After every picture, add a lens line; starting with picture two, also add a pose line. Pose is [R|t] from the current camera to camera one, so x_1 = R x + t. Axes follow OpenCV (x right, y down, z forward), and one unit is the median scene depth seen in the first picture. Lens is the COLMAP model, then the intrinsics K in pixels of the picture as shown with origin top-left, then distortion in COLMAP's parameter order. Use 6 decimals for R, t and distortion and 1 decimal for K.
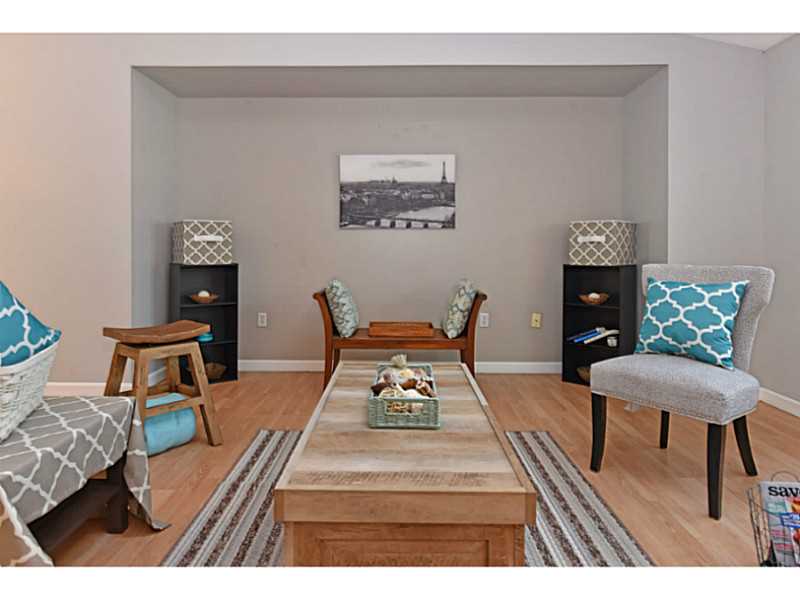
lens RADIAL K [[514.5, 0, 362.4], [0, 514.5, 252.4], [0, 0, 1]] dist [-0.003040, -0.000669]
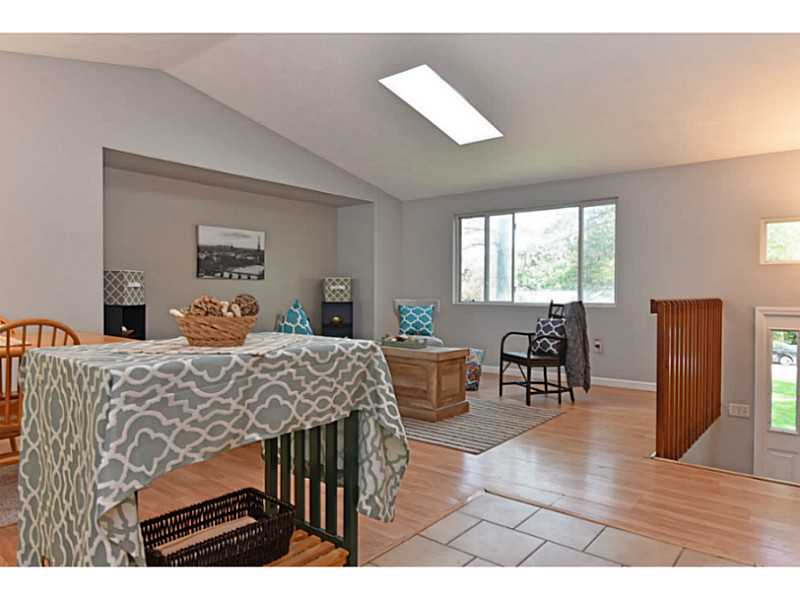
lens RADIAL K [[545.4, 0, 400.0], [0, 545.4, 300.0], [0, 0, 1]] dist [0.042047, -0.000808]
pose [[0.600367, -0.010740, 0.799652, -0.950767], [0.004898, 0.999940, 0.009753, 0.000510], [-0.799710, -0.001939, 0.600384, -0.338248]]
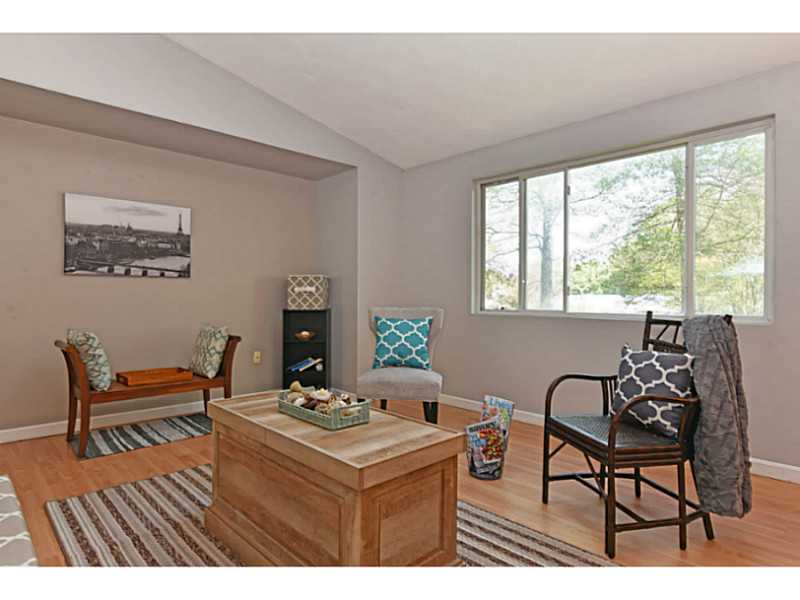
lens RADIAL K [[483.5, 0, 390.6], [0, 483.5, 299.7], [0, 0, 1]] dist [-0.007018, -0.000585]
pose [[0.696840, -0.003990, 0.717215, -0.265399], [0.004012, 0.999991, 0.001665, -0.001058], [-0.717215, 0.001717, 0.696850, 0.003082]]
